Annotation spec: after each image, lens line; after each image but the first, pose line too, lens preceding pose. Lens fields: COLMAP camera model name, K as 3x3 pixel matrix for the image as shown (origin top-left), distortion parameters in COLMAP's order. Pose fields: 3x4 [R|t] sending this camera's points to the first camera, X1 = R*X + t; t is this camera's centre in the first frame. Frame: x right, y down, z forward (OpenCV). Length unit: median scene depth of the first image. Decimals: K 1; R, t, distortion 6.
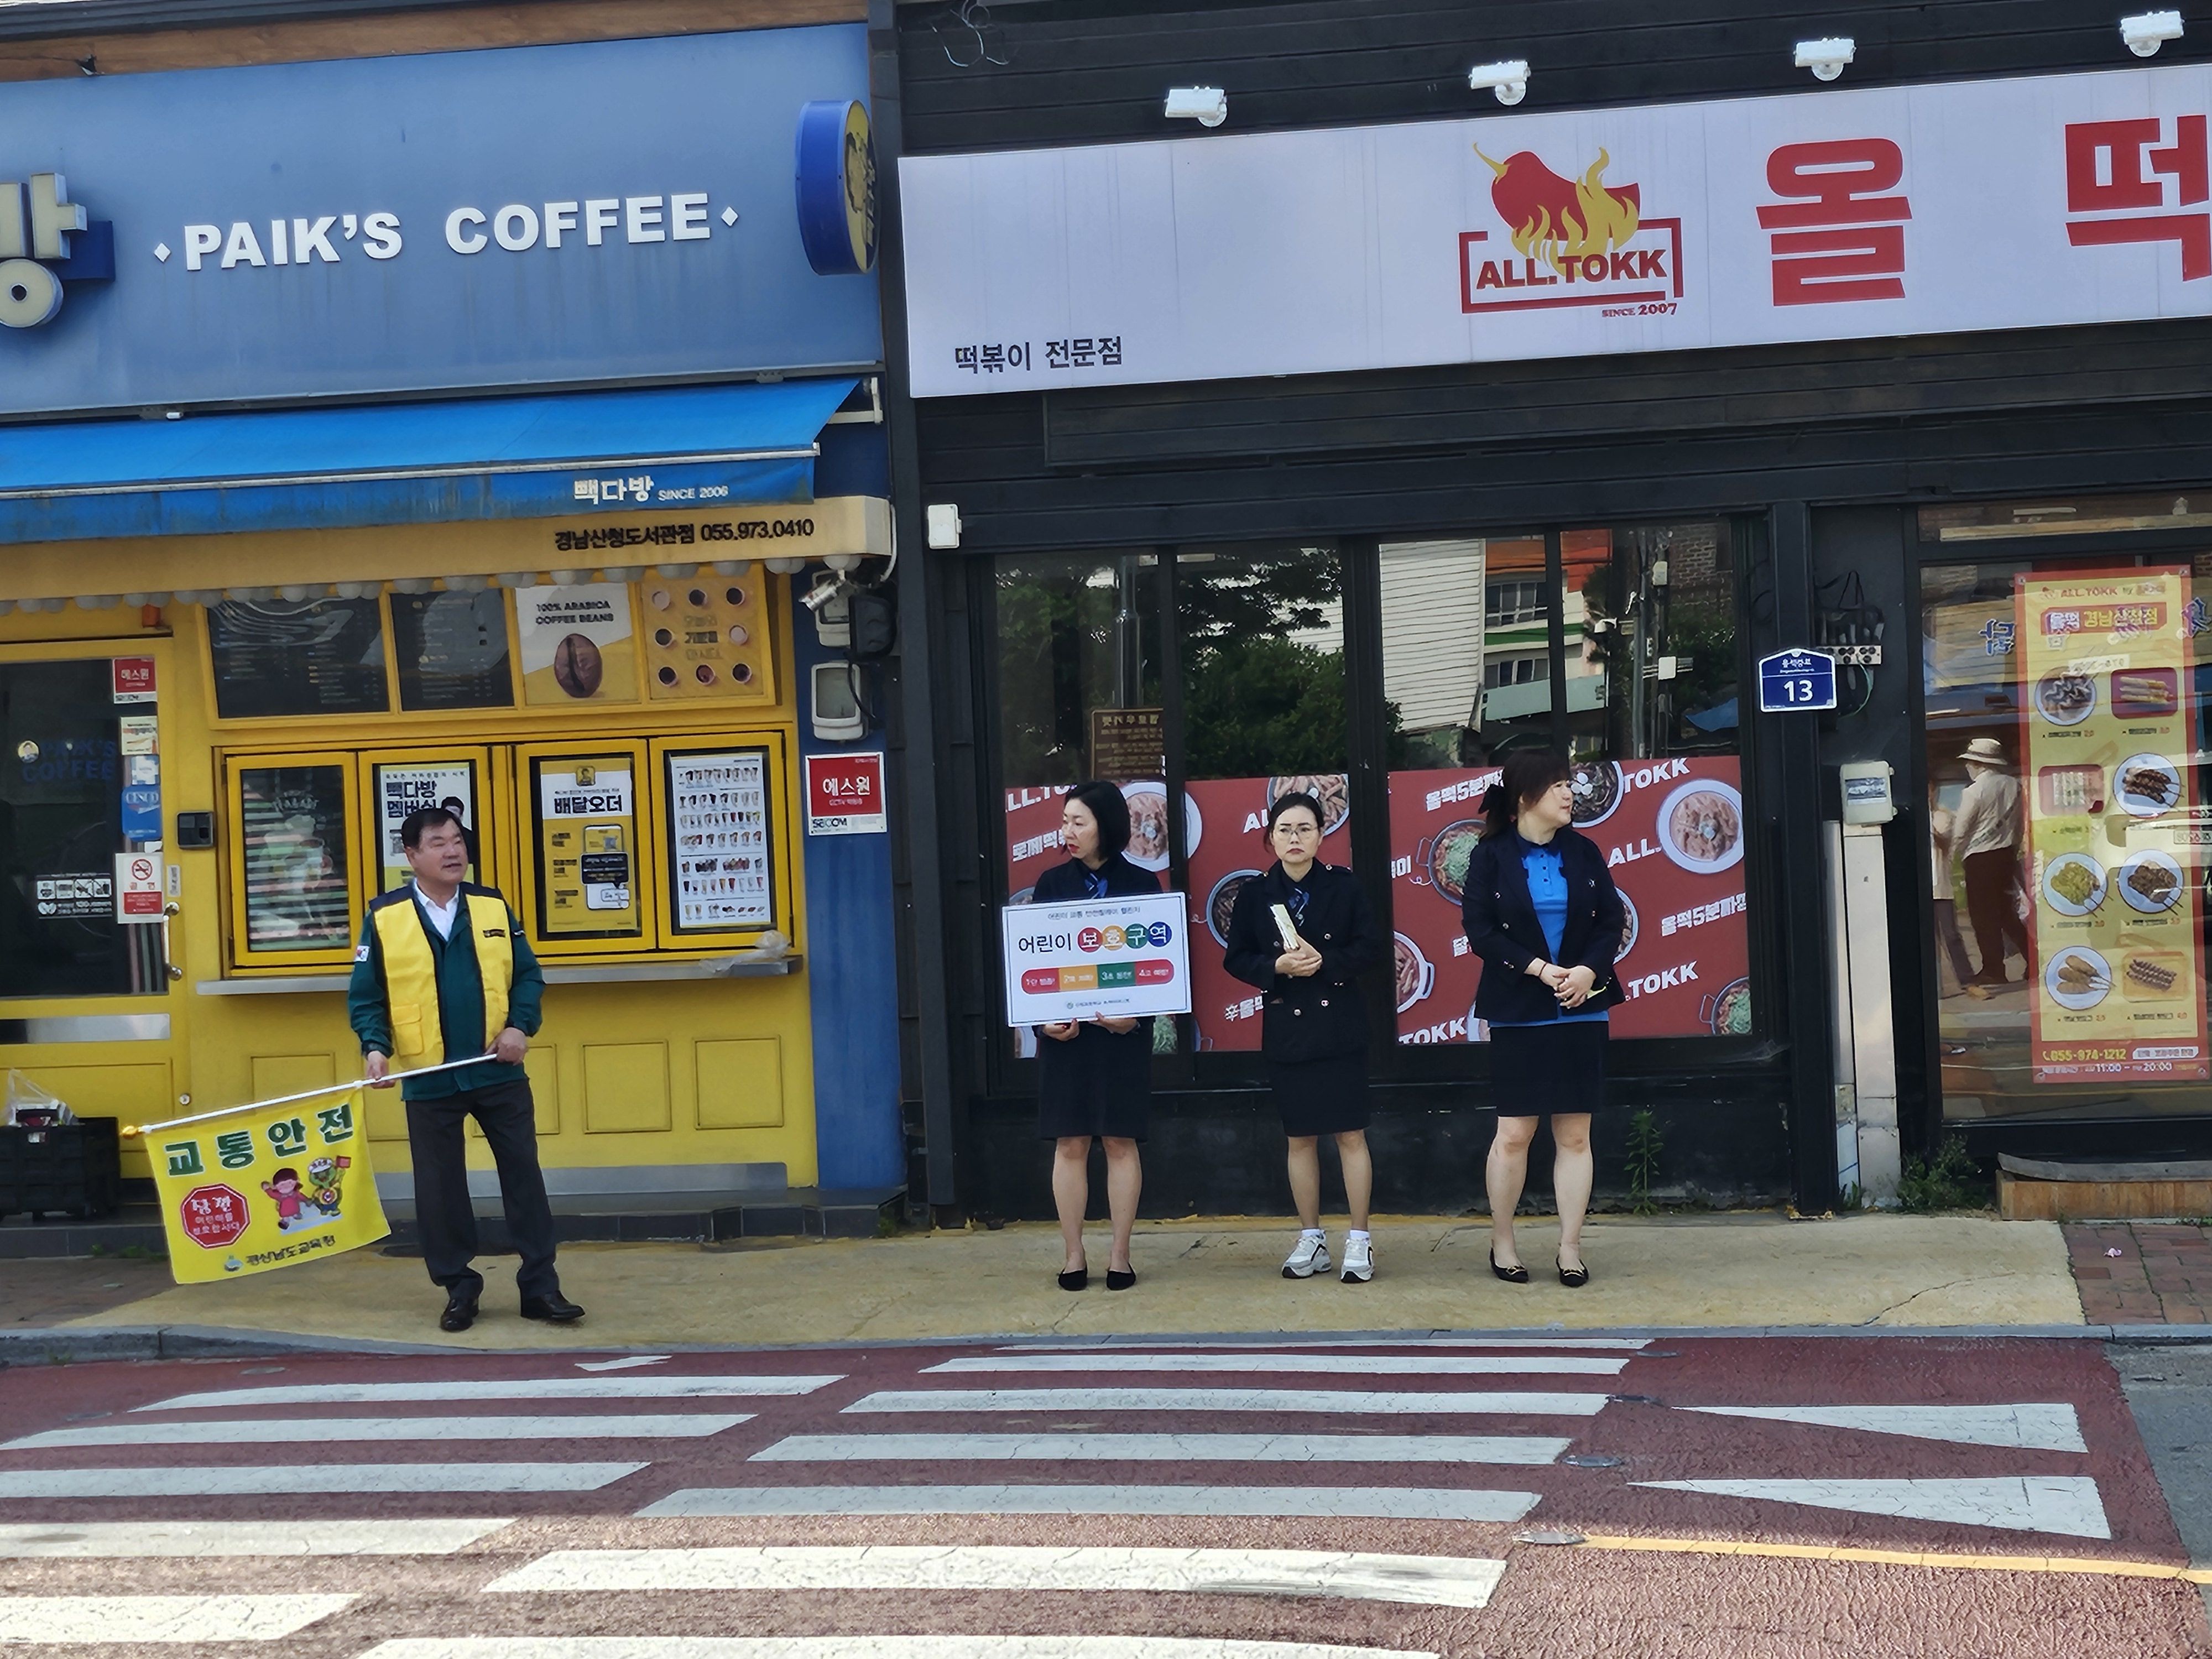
lens RADIAL K [[7823.1, 0, 1106.0], [0, 7823.1, 829.5], [0, 0, 1]] dist [0.145693, -3.137816]
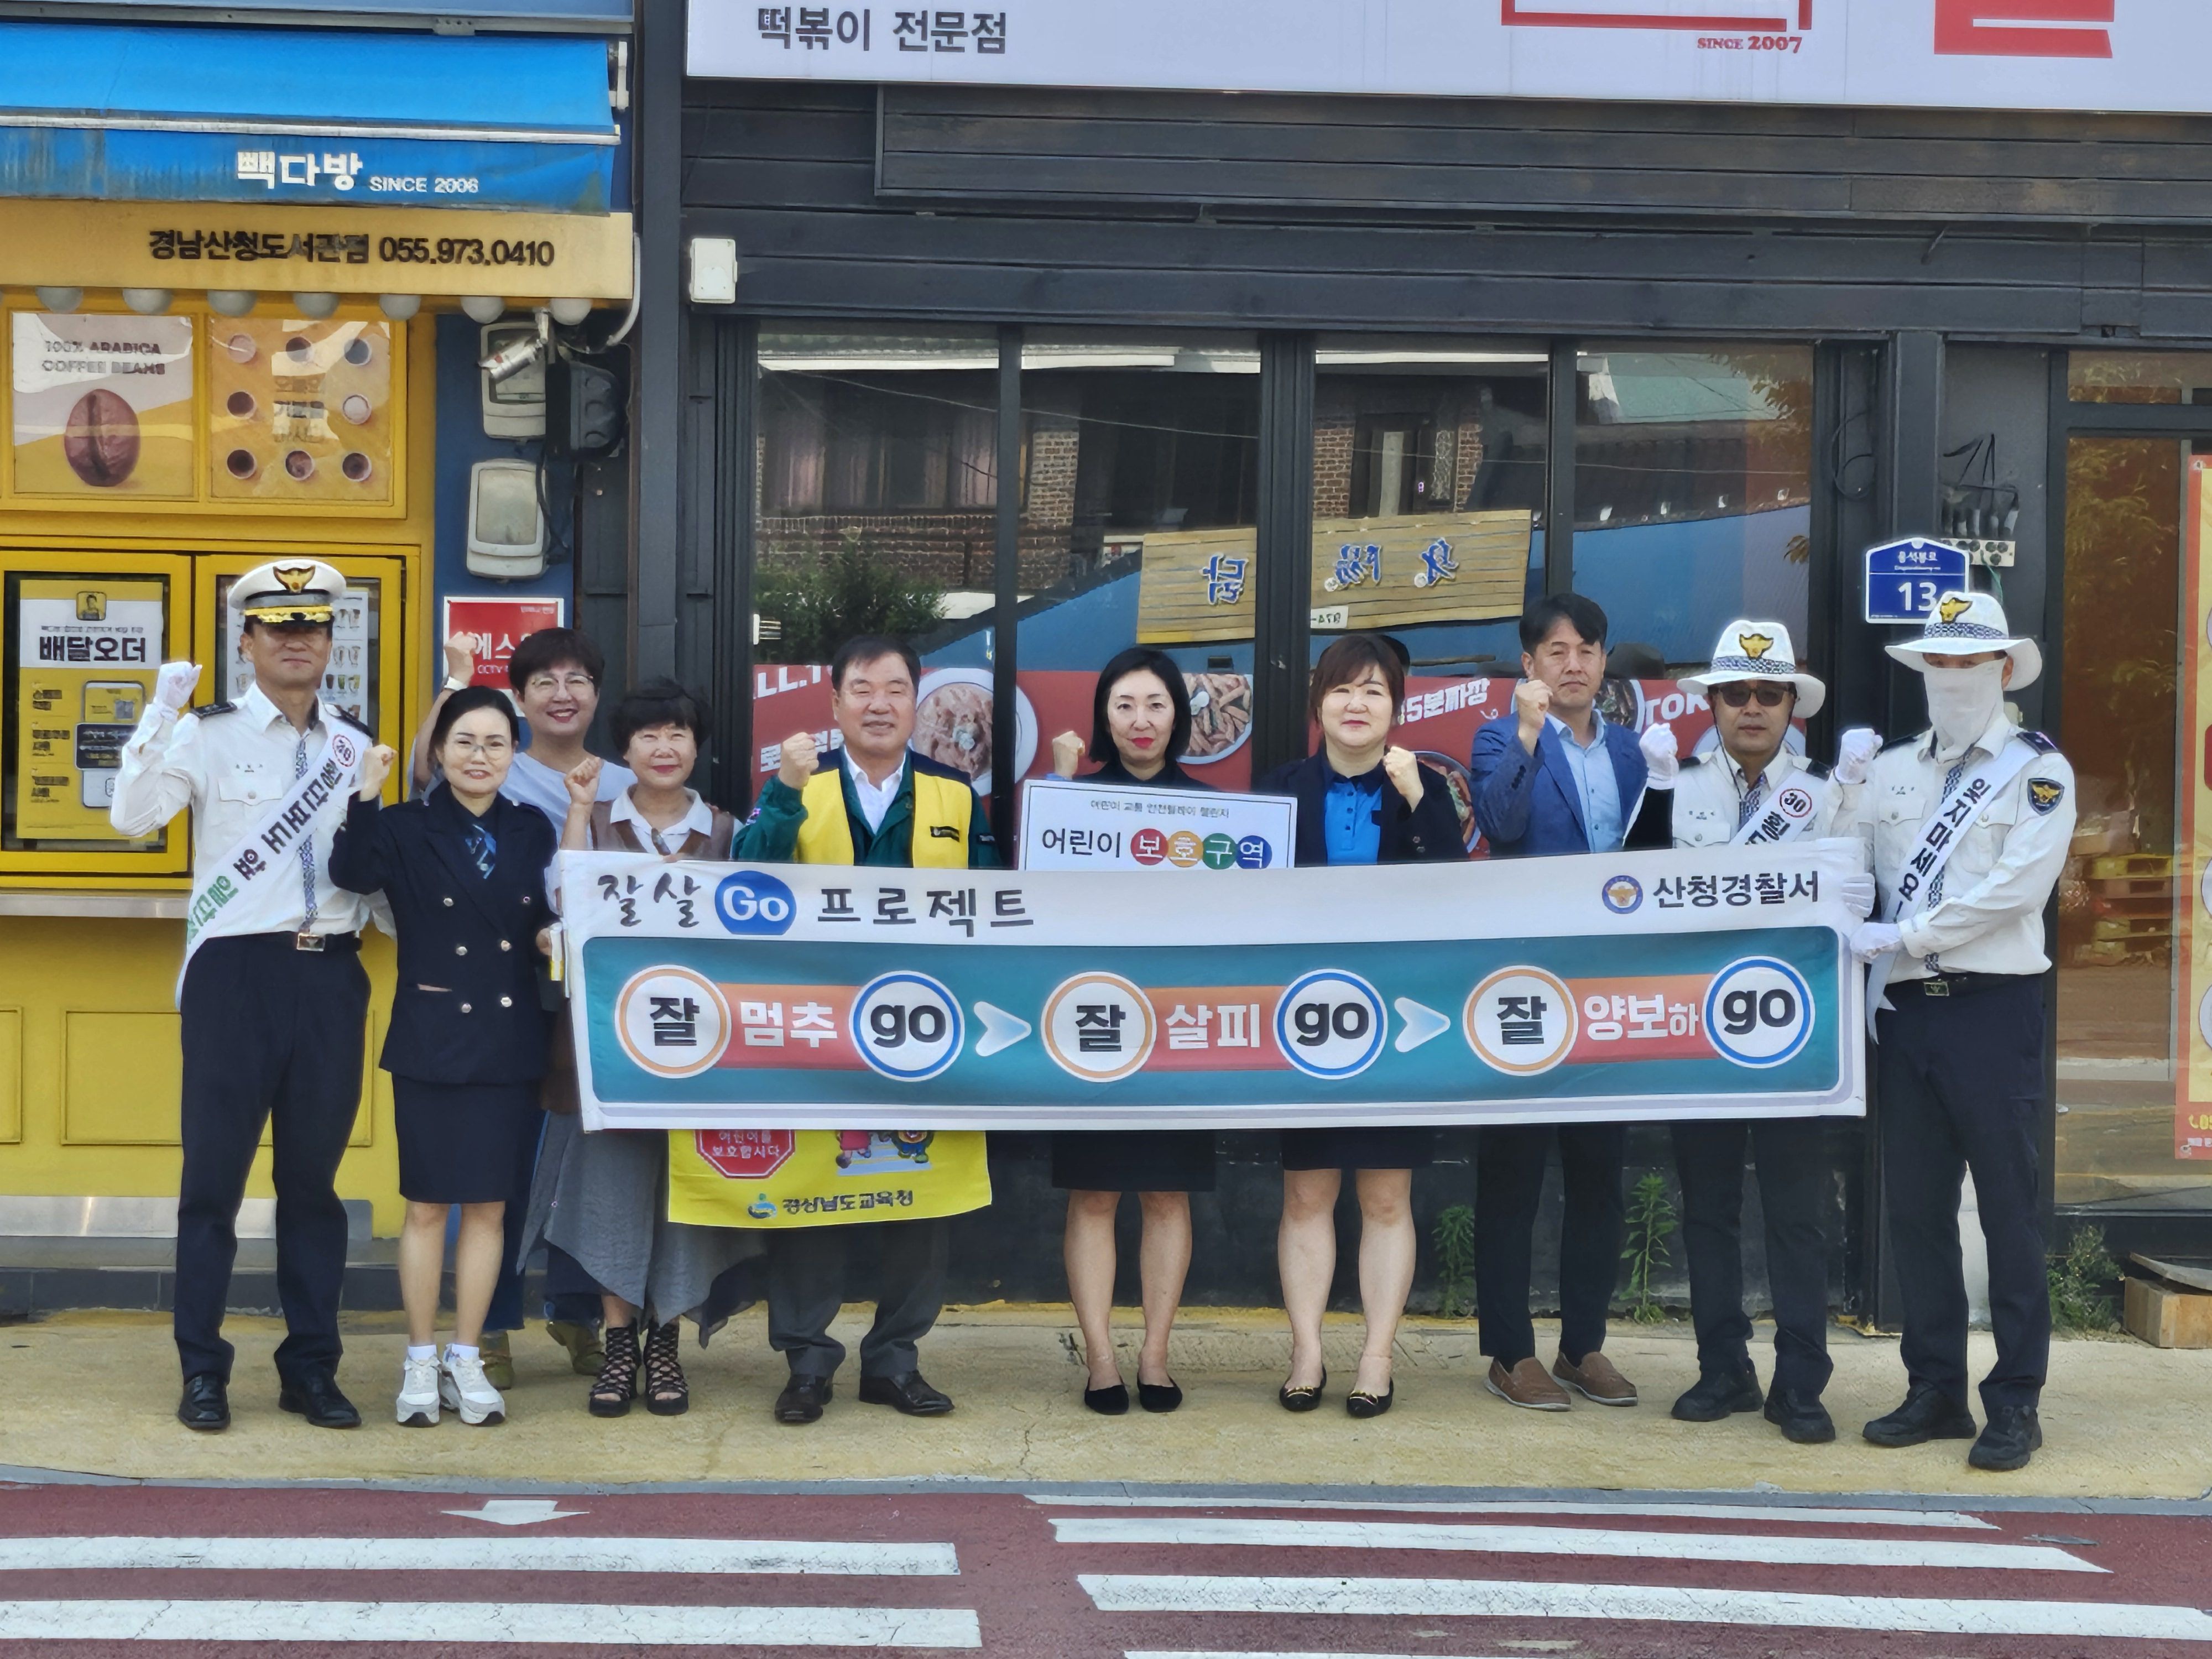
lens RADIAL K [[7823.1, 0, 1106.0], [0, 7823.1, 829.5], [0, 0, 1]] dist [0.145693, -3.137816]
pose [[0.919220, 0.056347, 0.389692, -0.251501], [-0.053681, 0.998401, -0.017736, 0.019737], [-0.390068, -0.004616, 0.920775, 0.365007]]
